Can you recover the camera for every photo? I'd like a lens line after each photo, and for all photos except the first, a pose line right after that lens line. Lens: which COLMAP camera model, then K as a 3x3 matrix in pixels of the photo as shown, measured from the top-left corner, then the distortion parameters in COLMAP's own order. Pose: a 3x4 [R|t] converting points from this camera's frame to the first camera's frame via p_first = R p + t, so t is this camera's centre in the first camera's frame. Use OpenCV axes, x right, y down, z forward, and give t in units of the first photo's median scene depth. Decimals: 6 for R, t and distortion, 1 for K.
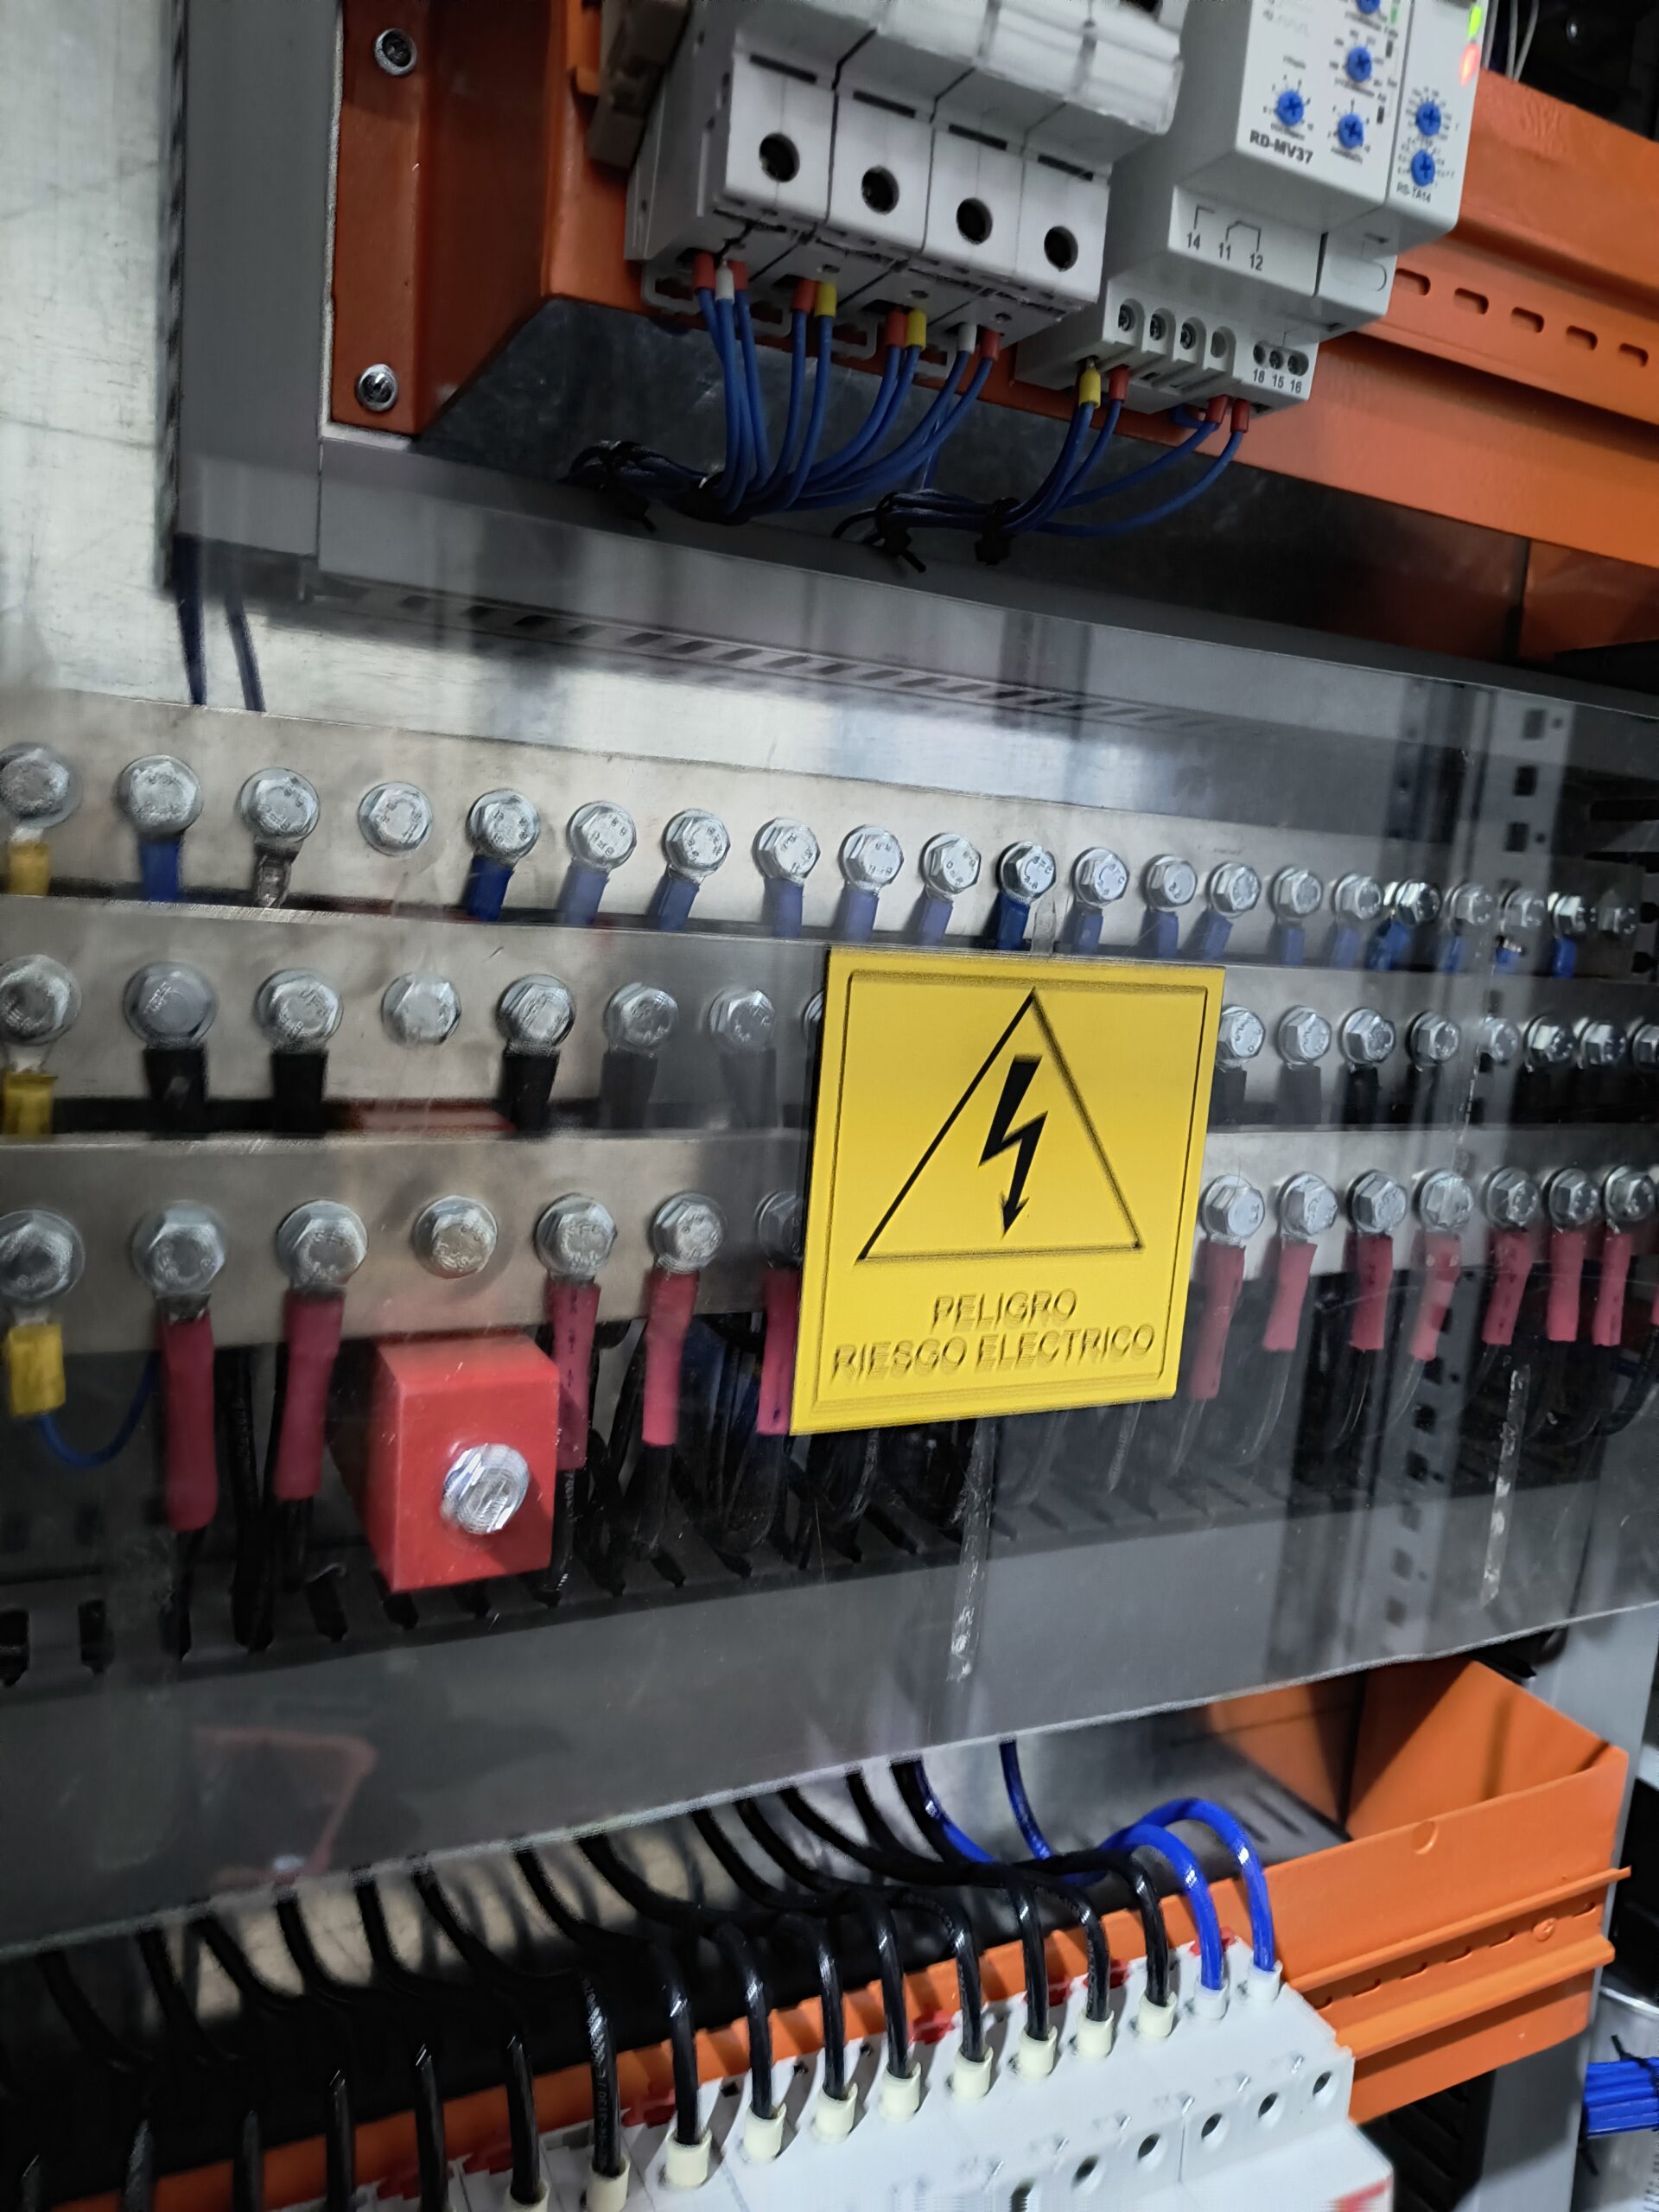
lens RADIAL K [[1576.5, 0, 829.5], [0, 1576.5, 1106.0], [0, 0, 1]] dist [0.047313, -0.067835]
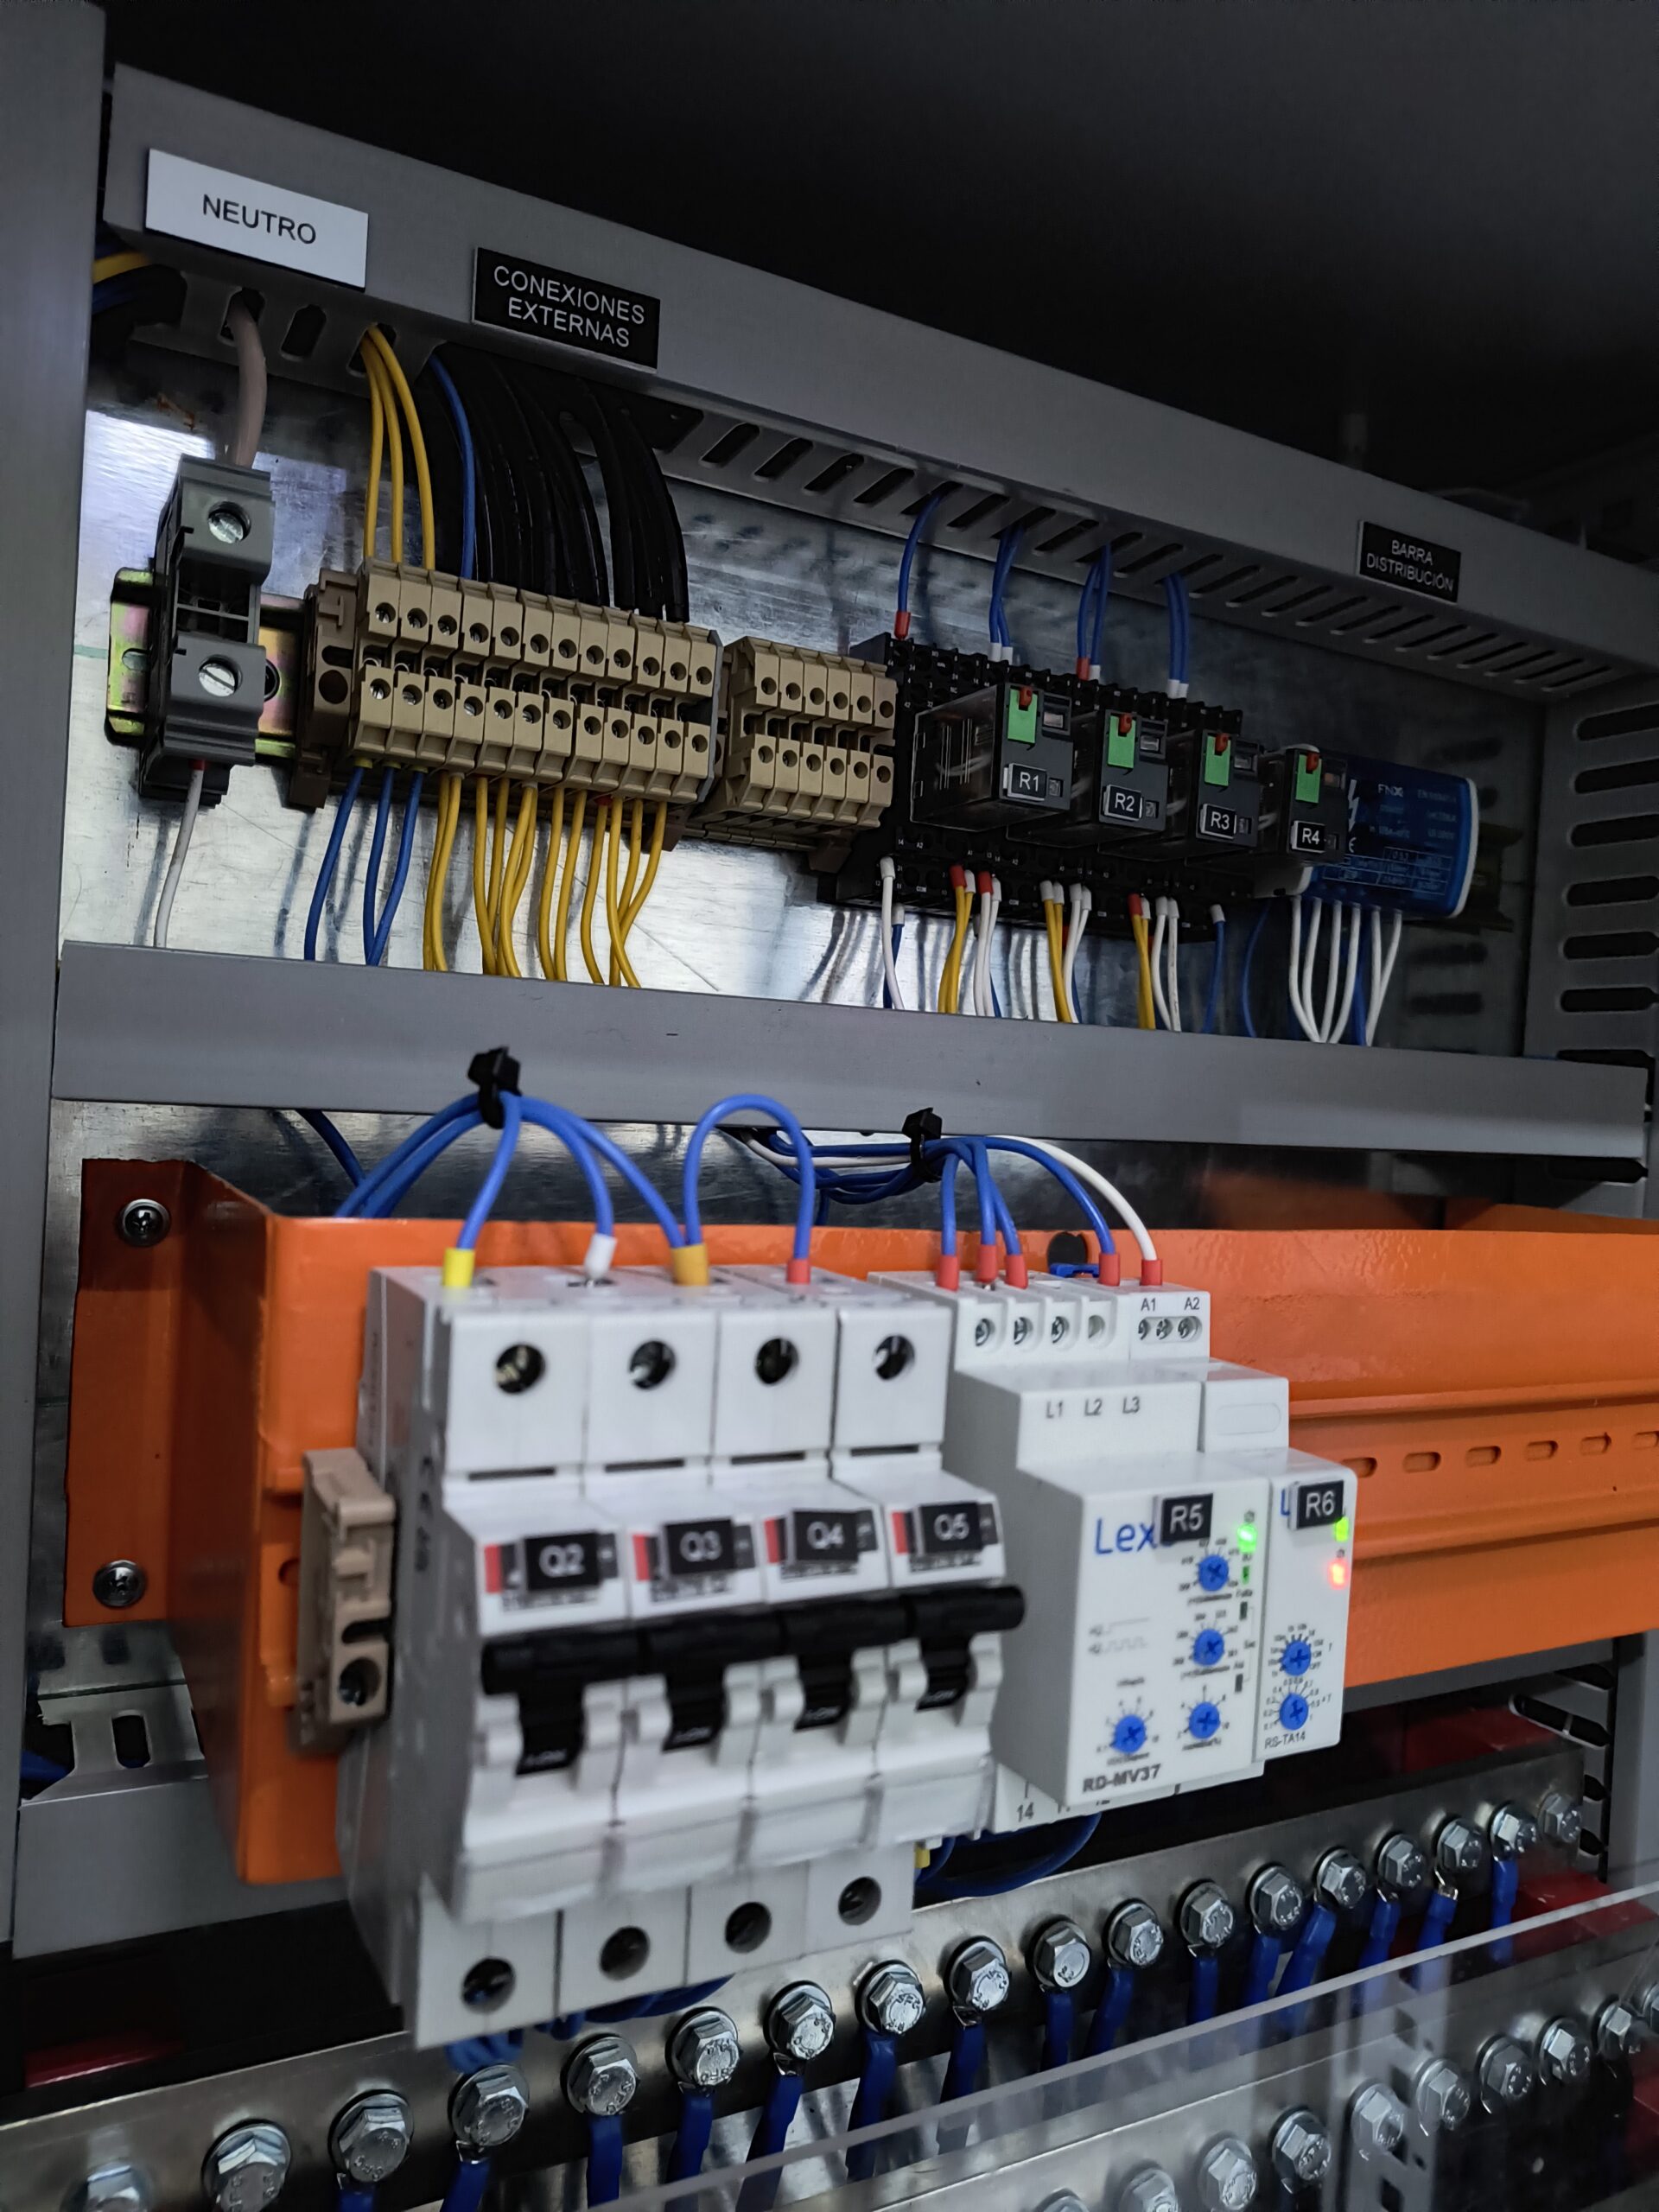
lens RADIAL K [[1576.5, 0, 829.5], [0, 1576.5, 1106.0], [0, 0, 1]] dist [0.047313, -0.067835]
pose [[0.999178, -0.034738, 0.020884, 0.121989], [0.037336, 0.989354, -0.140657, -0.820540], [-0.015776, 0.141322, 0.989838, 0.120548]]
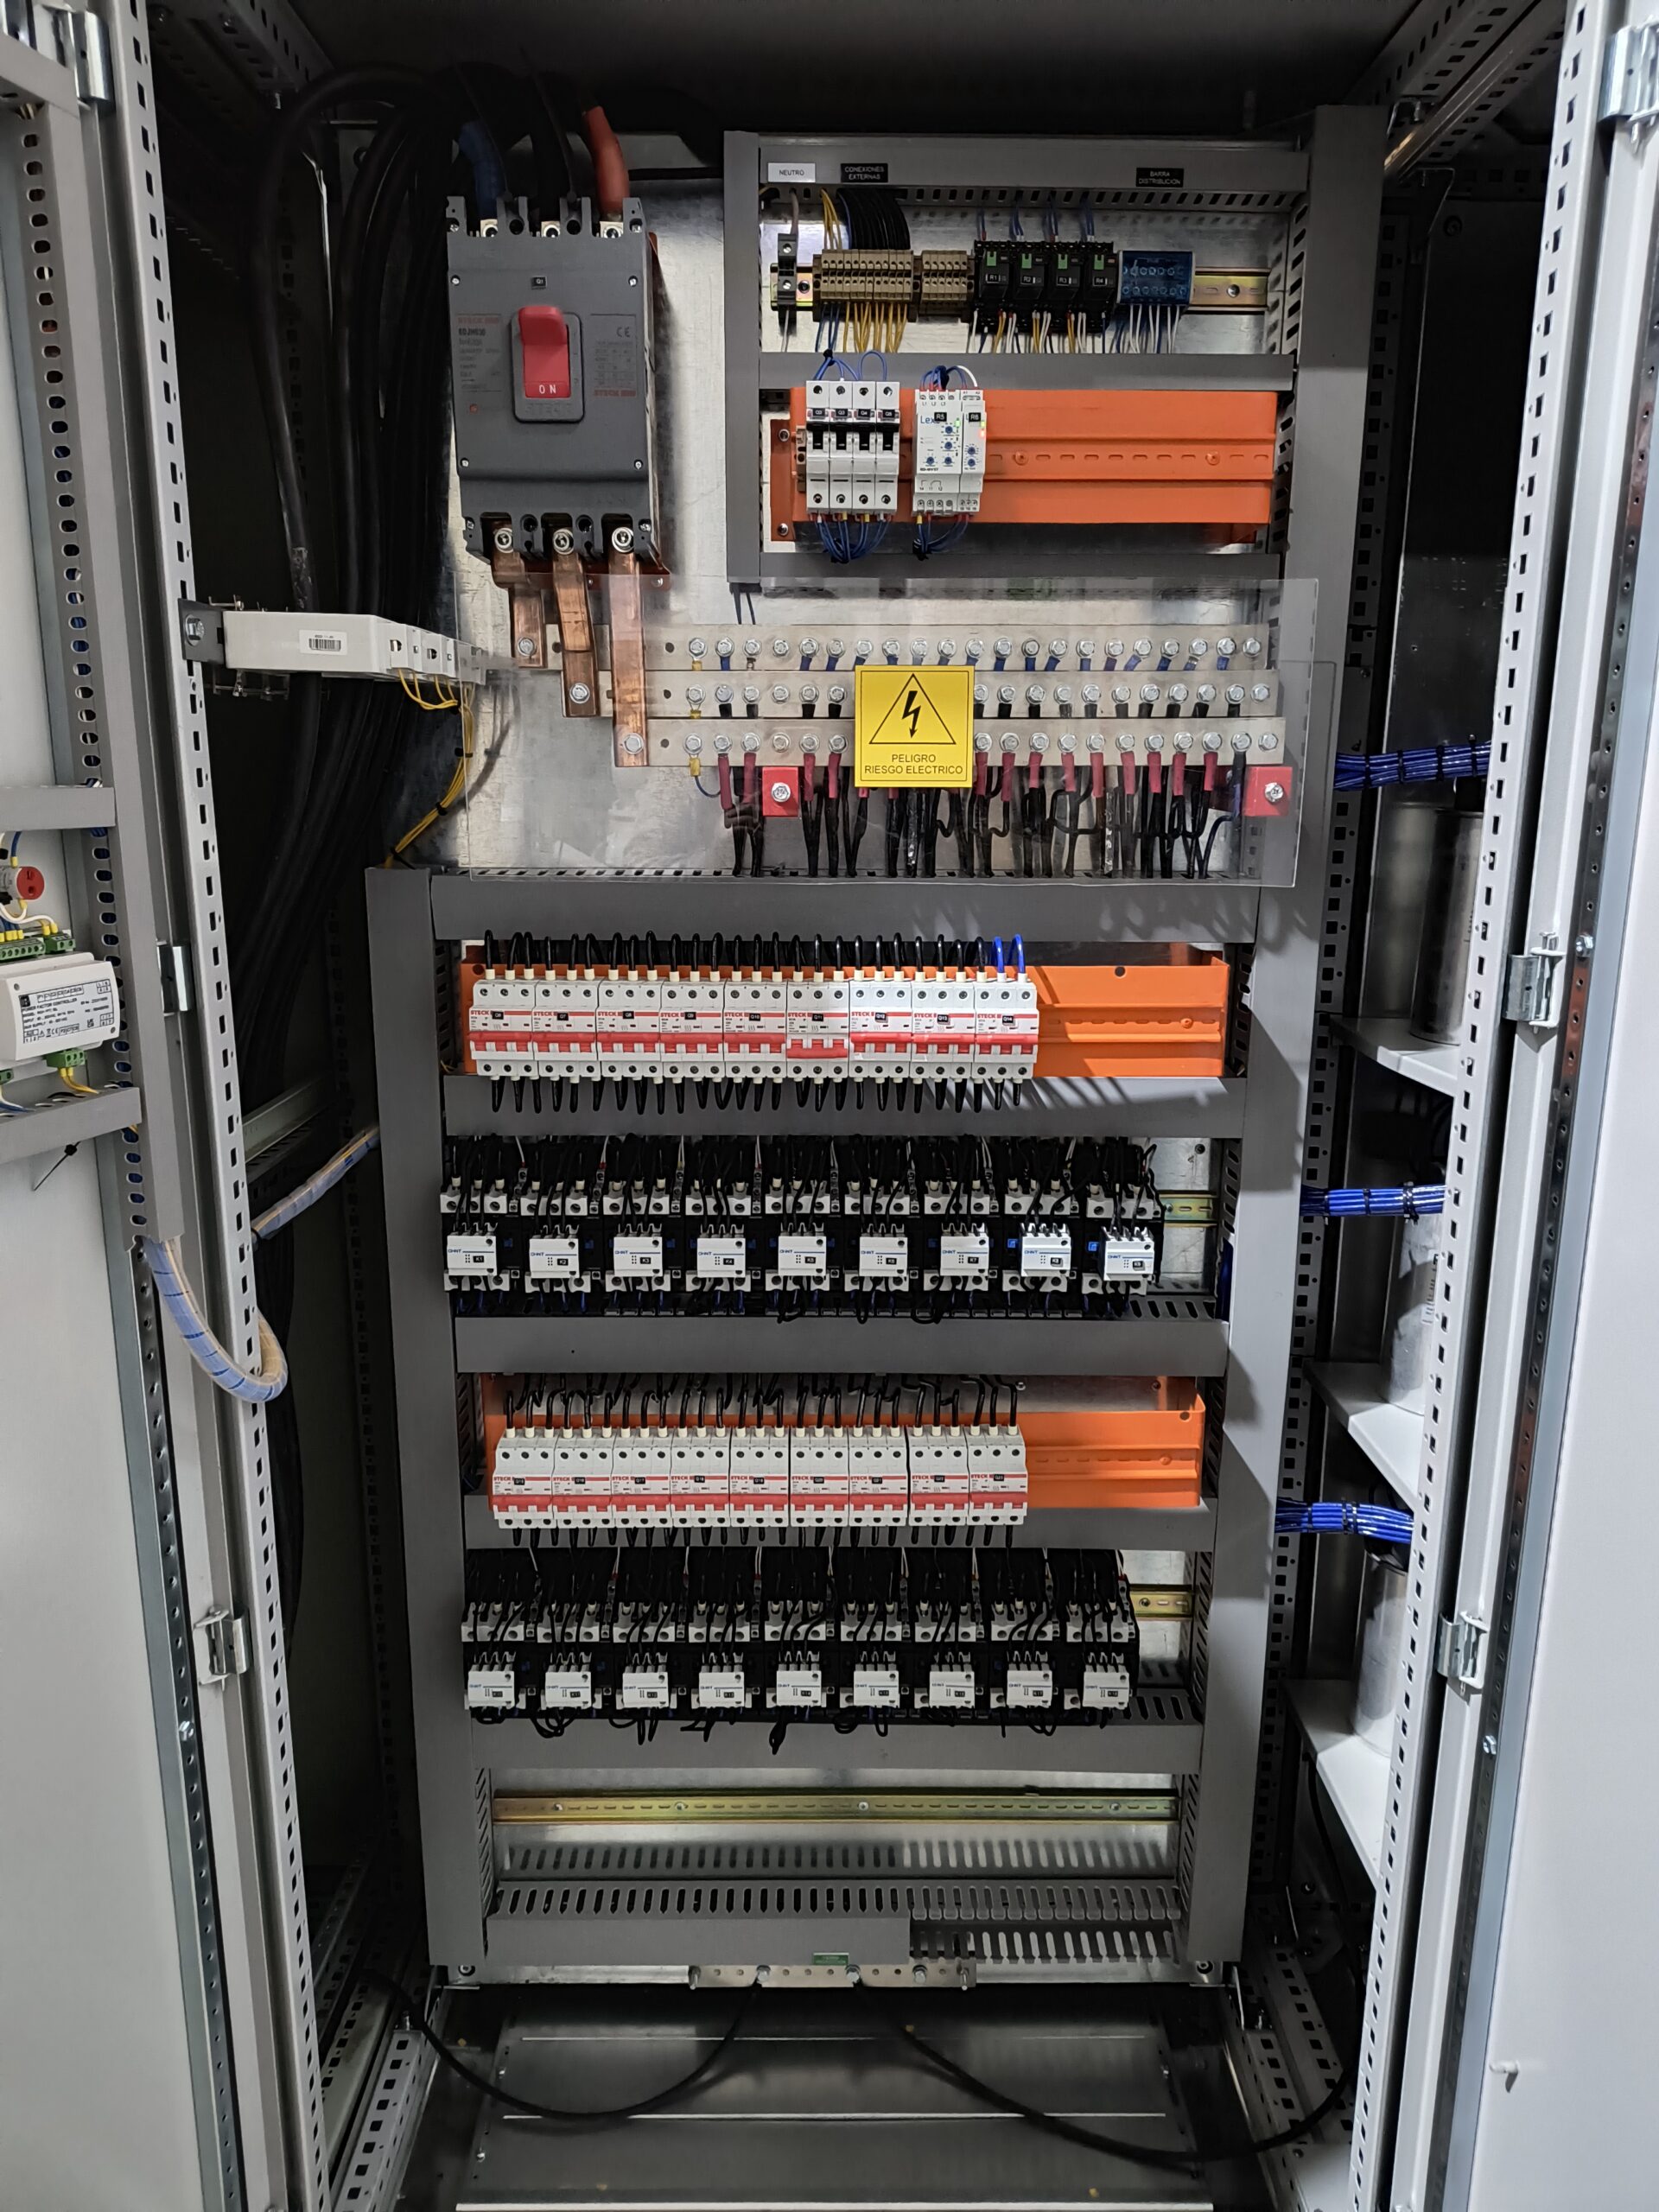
lens RADIAL K [[1576.5, 0, 829.5], [0, 1576.5, 1106.0], [0, 0, 1]] dist [0.047313, -0.067835]
pose [[0.887935, 0.015181, -0.459718, 2.074188], [0.000815, 0.999402, 0.034578, 1.018498], [0.459968, -0.031078, 0.887392, -3.096583]]
